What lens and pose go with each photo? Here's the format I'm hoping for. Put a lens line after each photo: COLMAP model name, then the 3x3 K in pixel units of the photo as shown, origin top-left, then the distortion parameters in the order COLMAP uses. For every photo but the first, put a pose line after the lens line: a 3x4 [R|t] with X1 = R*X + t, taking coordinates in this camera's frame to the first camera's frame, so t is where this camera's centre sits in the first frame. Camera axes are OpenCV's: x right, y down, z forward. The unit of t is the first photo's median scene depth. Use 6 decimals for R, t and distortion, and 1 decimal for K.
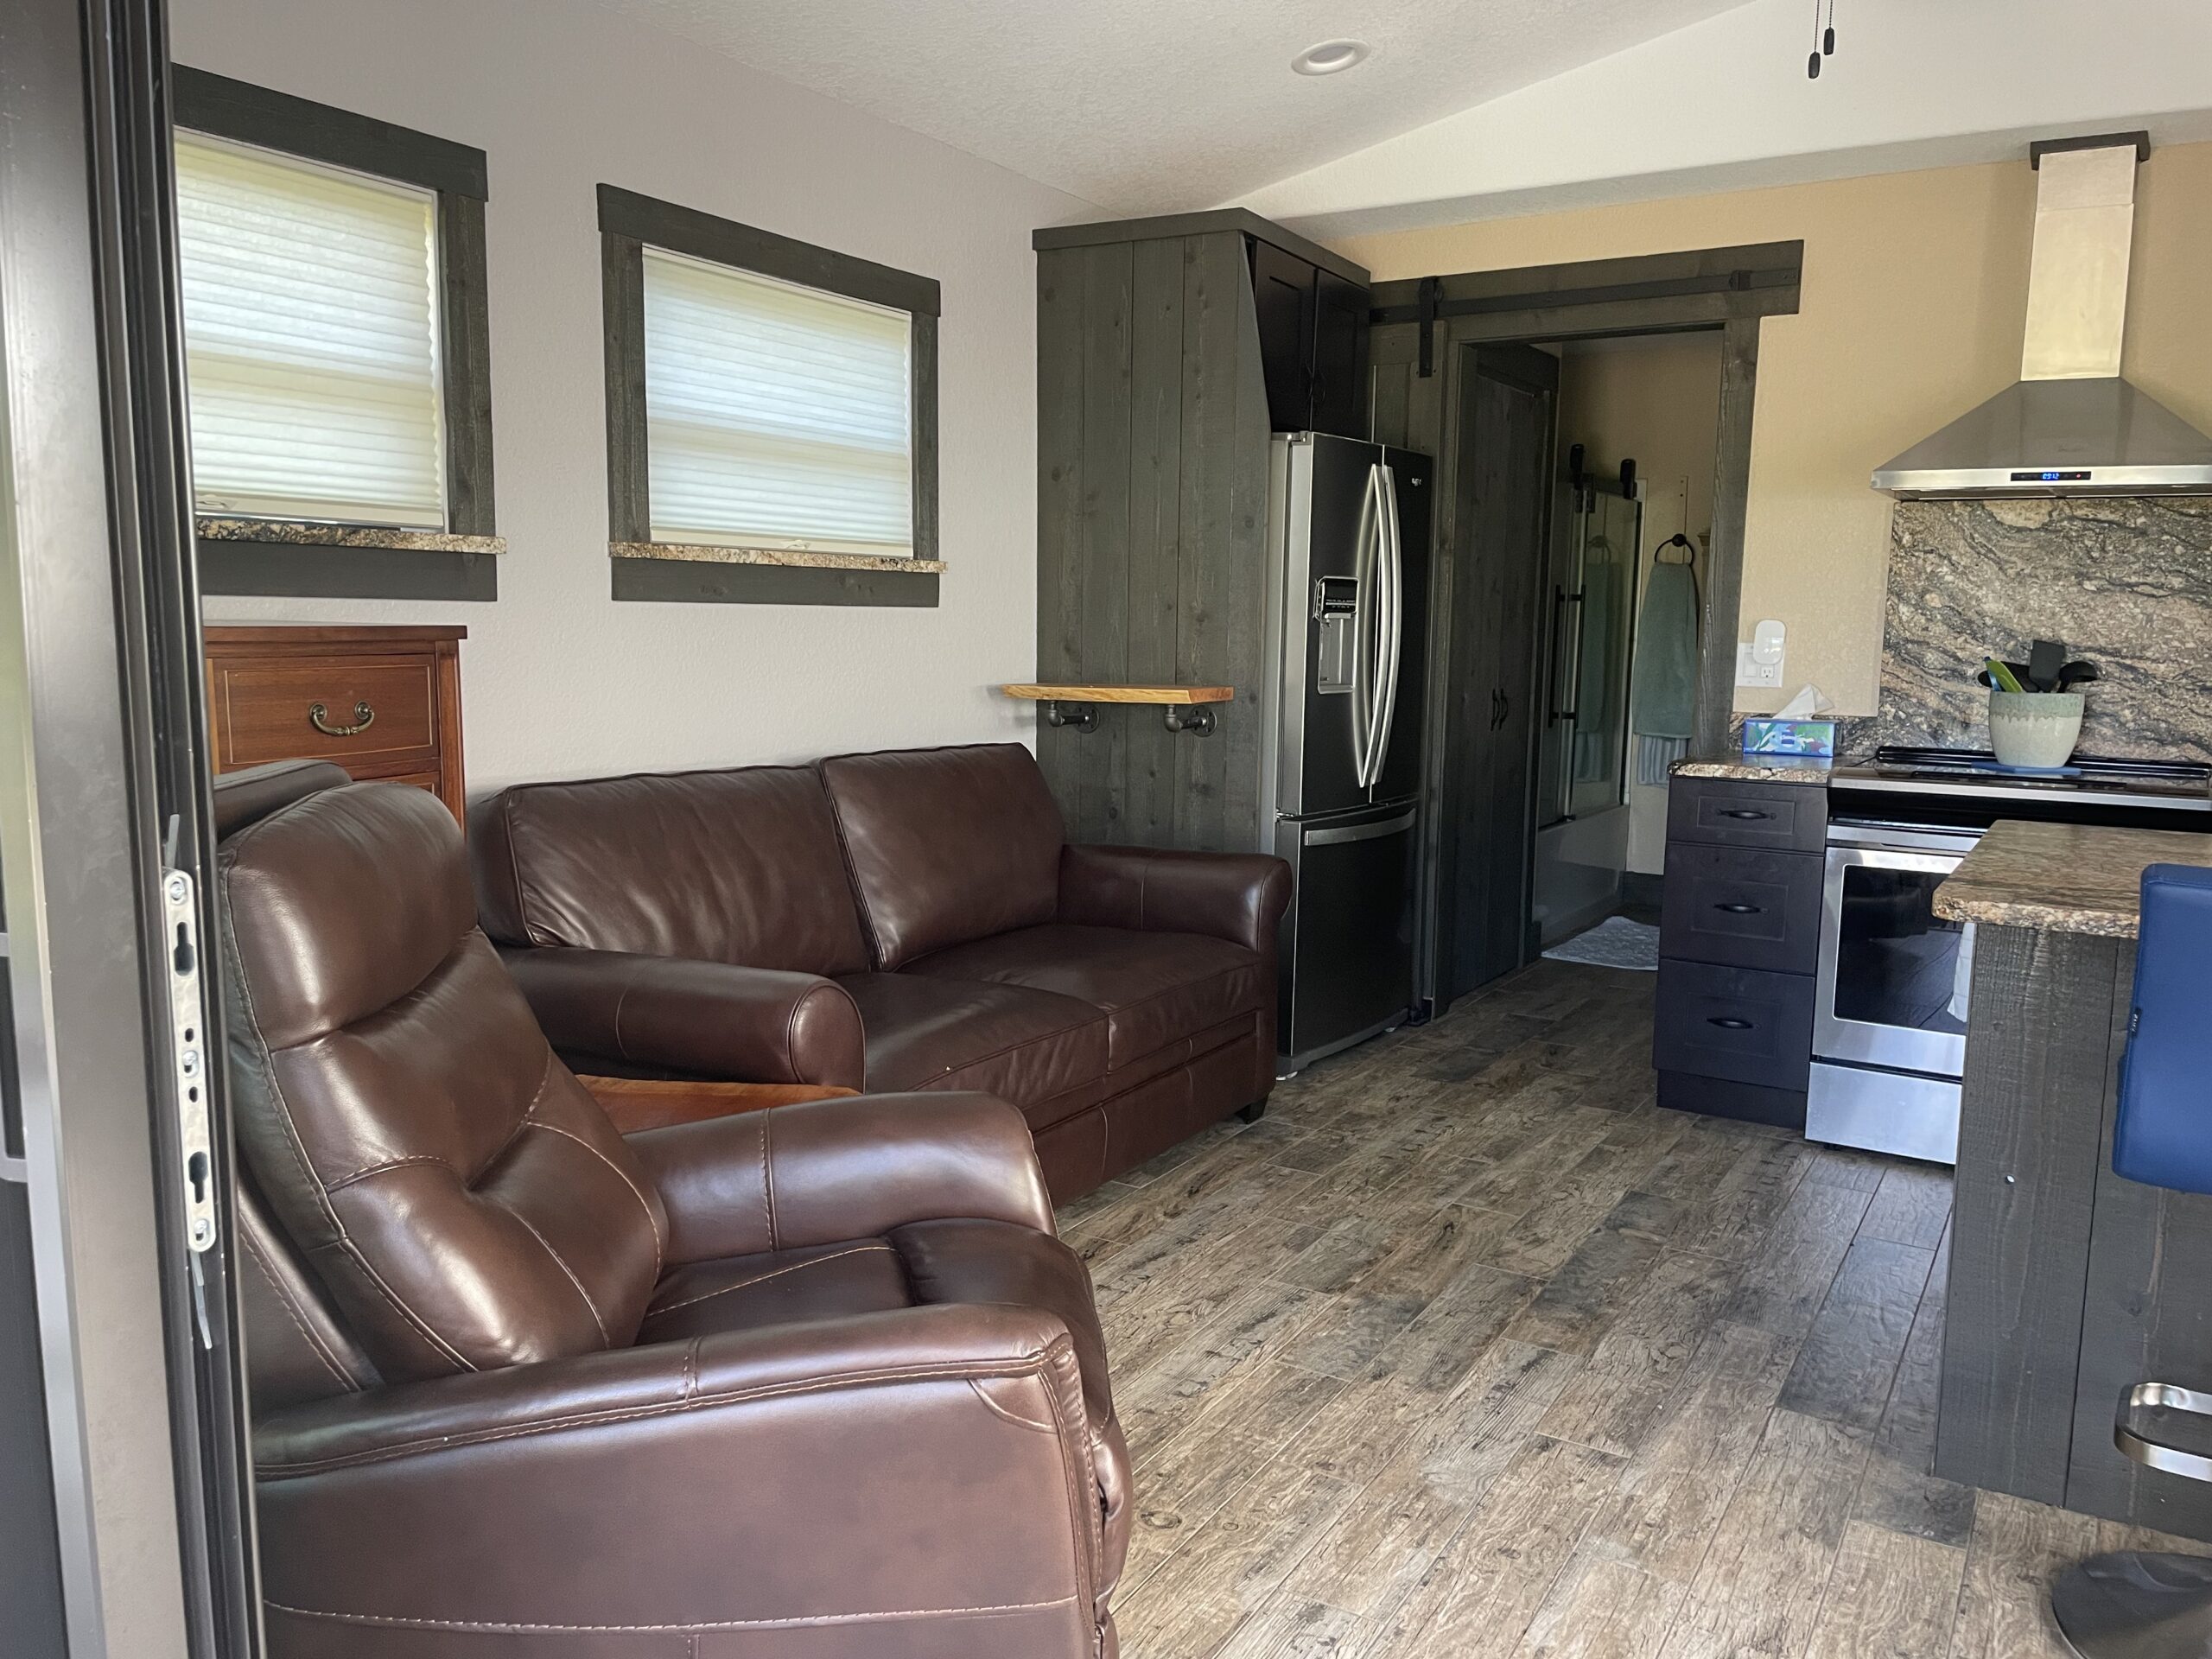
lens RADIAL K [[1633.3, 0, 1139.0], [0, 1633.3, 823.3], [0, 0, 1]] dist [0.093092, -0.117943]
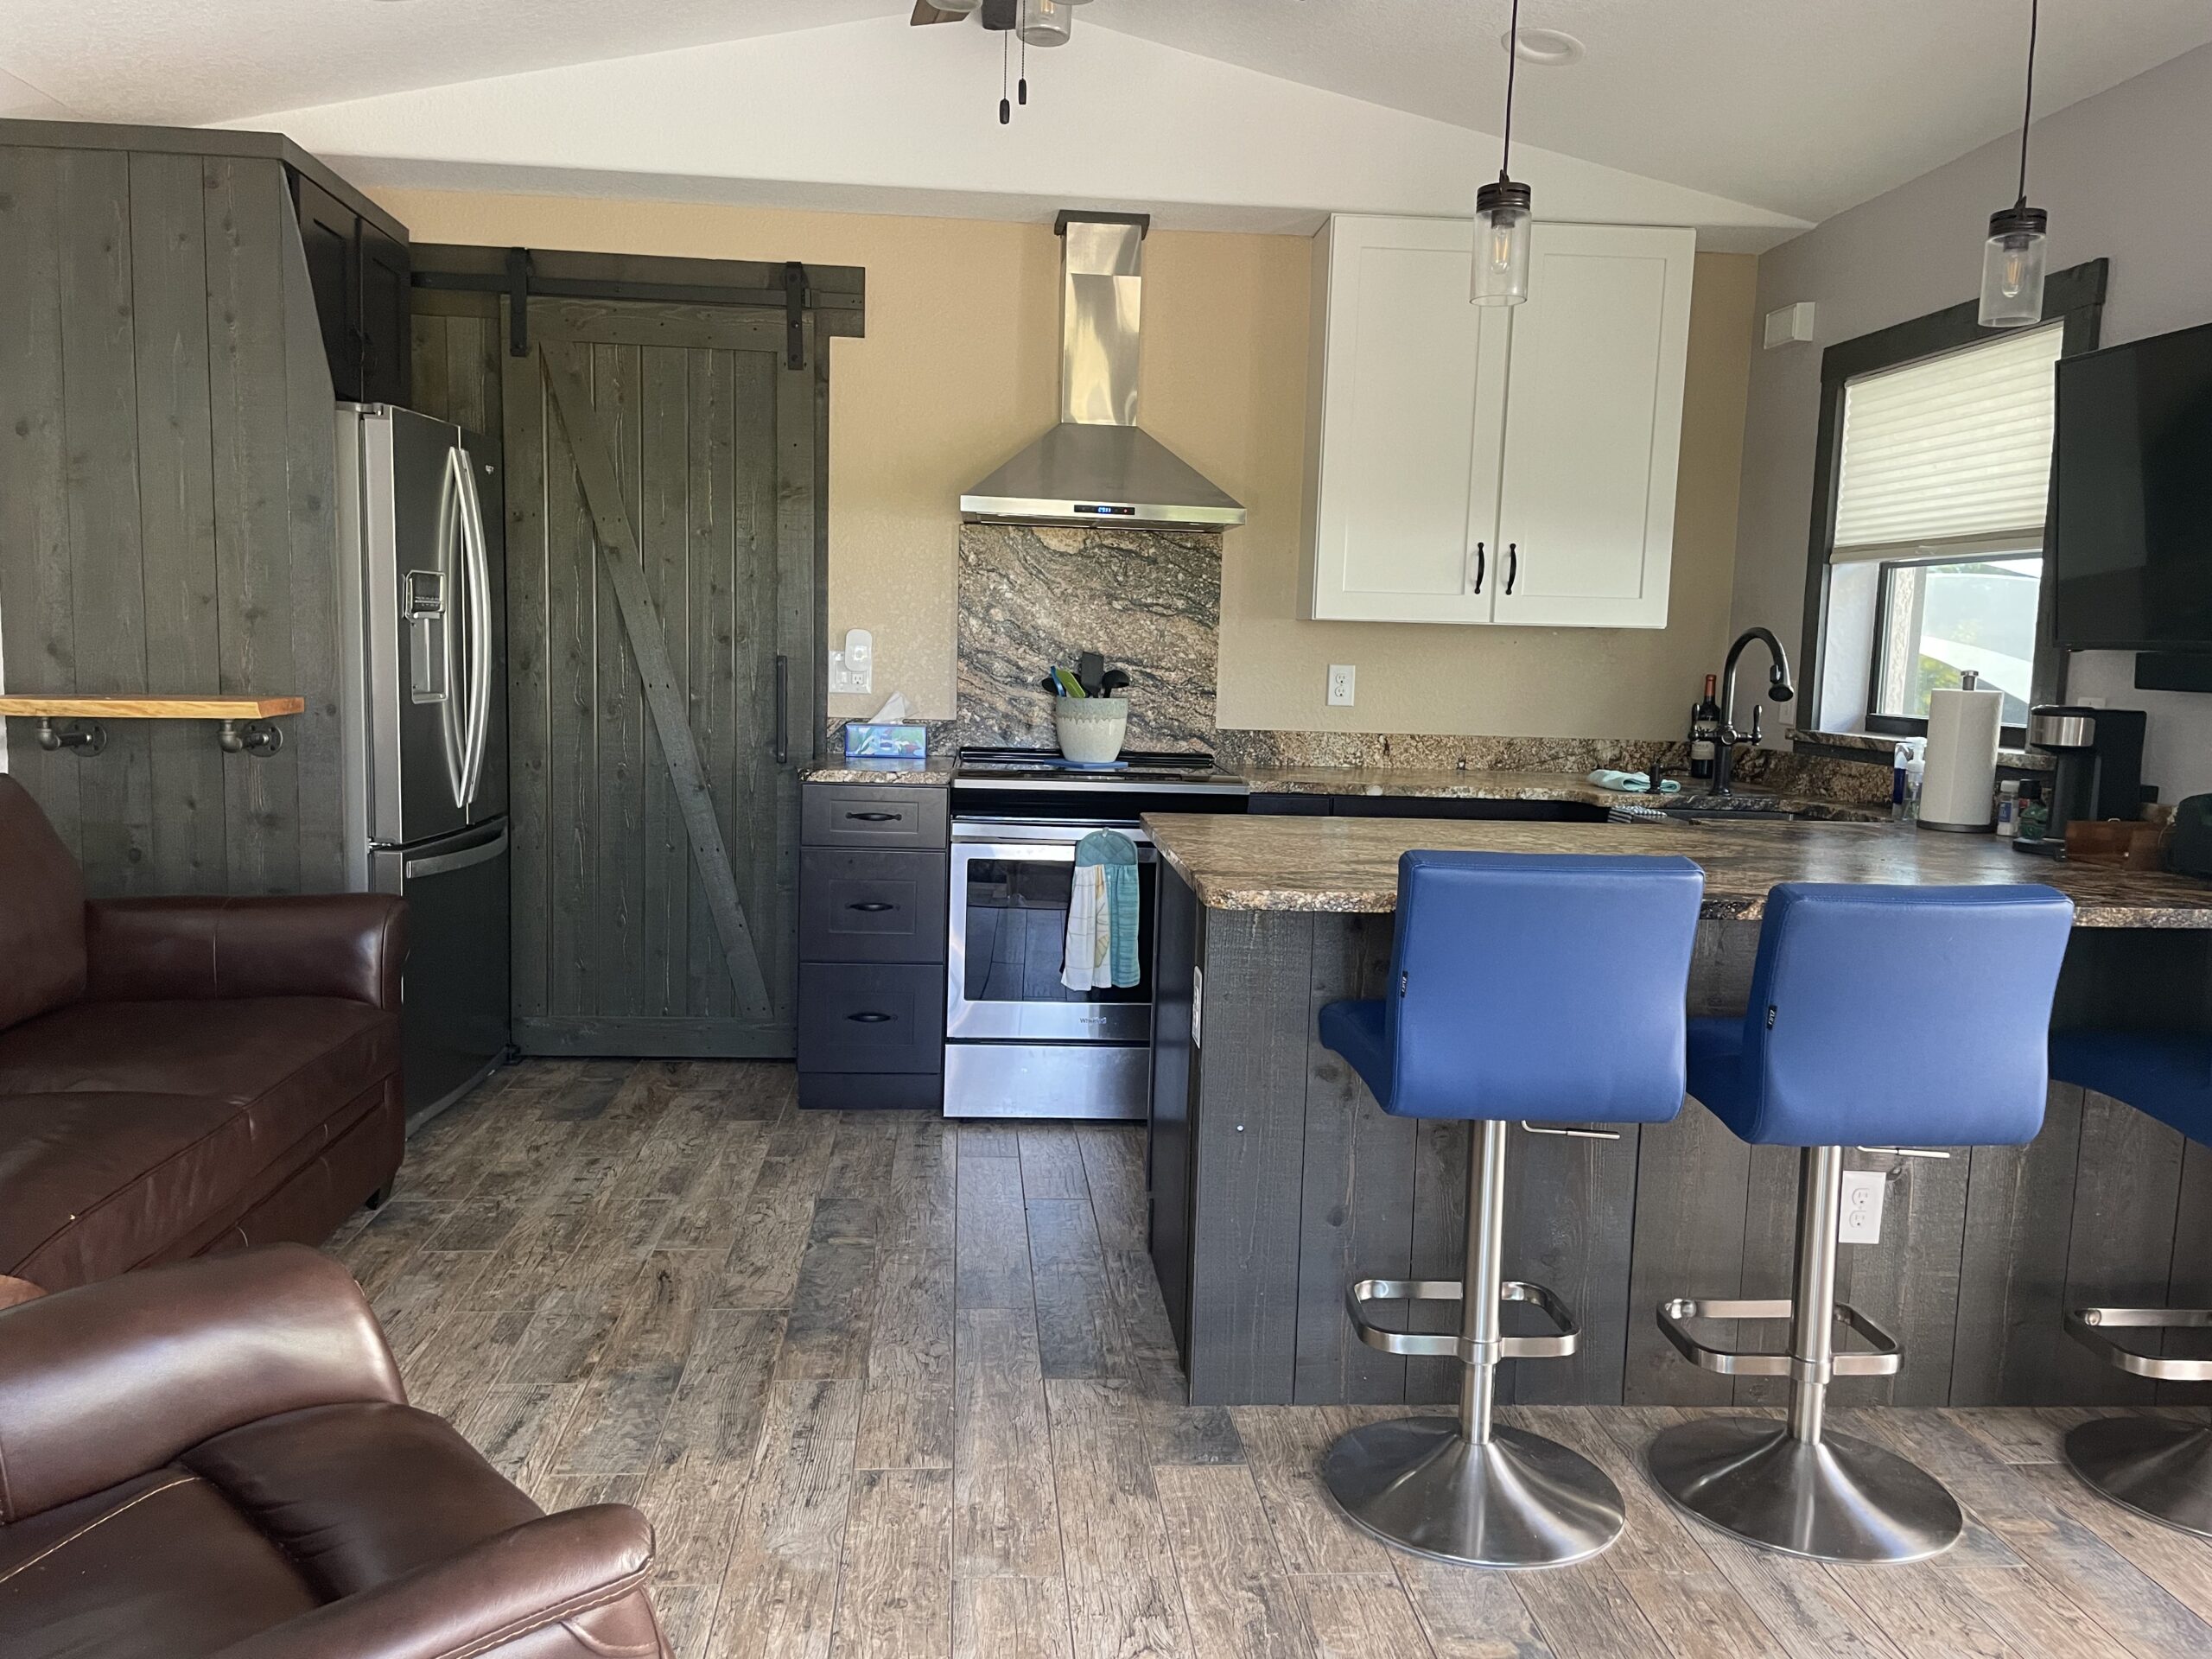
lens RADIAL K [[1633.3, 0, 1139.0], [0, 1633.3, 823.3], [0, 0, 1]] dist [0.093092, -0.117943]
pose [[0.819427, -0.055648, 0.570476, -0.089430], [0.055413, 0.998305, 0.017785, -0.010801], [-0.570499, 0.017038, 0.821122, 0.057401]]
